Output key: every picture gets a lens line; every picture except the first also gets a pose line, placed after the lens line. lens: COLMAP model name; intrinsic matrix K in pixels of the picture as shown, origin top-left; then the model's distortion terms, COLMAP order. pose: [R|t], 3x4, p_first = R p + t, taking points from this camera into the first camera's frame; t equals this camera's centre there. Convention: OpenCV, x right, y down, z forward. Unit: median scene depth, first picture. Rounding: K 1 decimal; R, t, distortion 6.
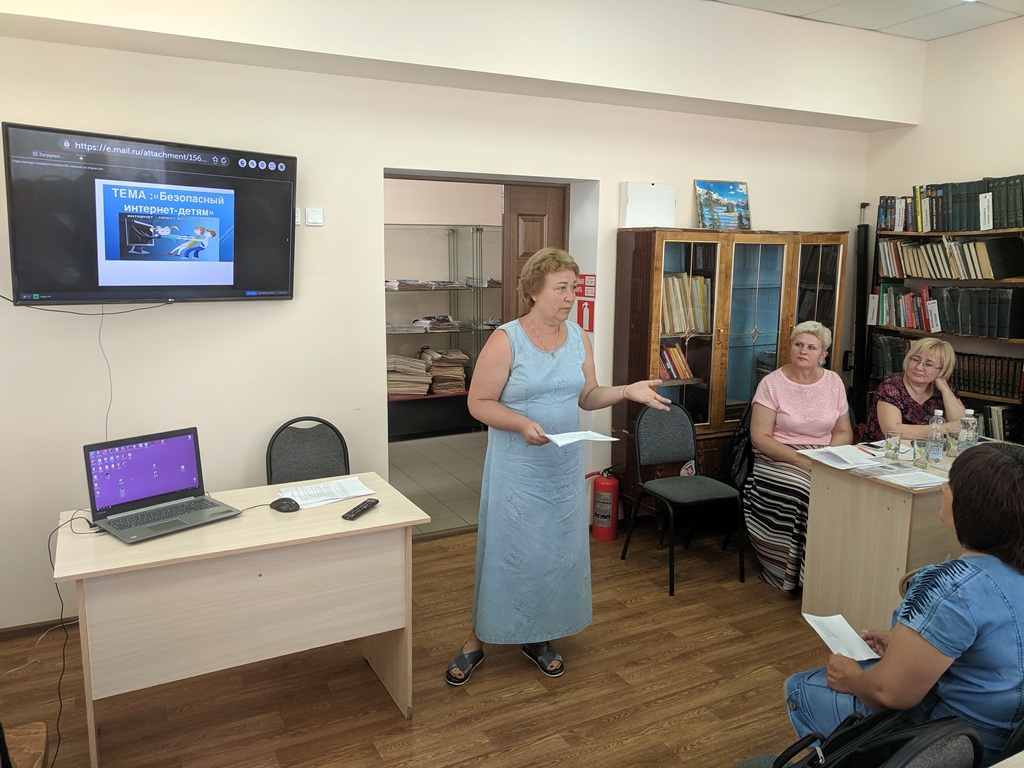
lens RADIAL K [[774.8, 0, 513.6], [0, 774.8, 378.2], [0, 0, 1]] dist [-0.001493, 0.011734]
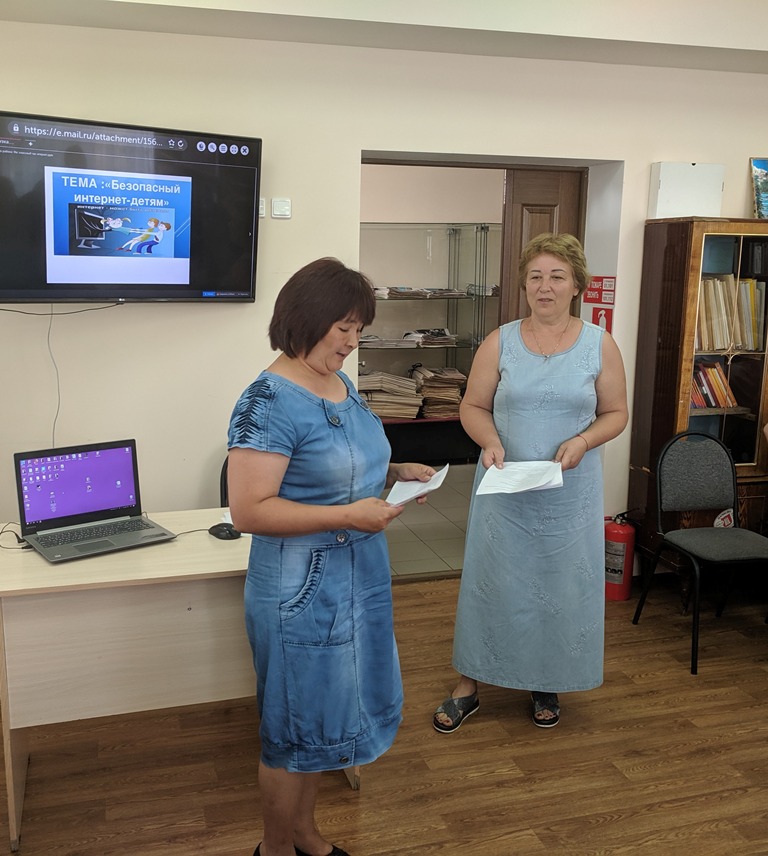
lens RADIAL K [[827.5, 0, 382.6], [0, 827.5, 431.6], [0, 0, 1]] dist [0.004421, 0.000000]
pose [[0.978228, 0.036112, -0.204368, 0.058416], [-0.031361, 0.999158, 0.026438, 0.017299], [0.205151, -0.019454, 0.978537, 0.103230]]
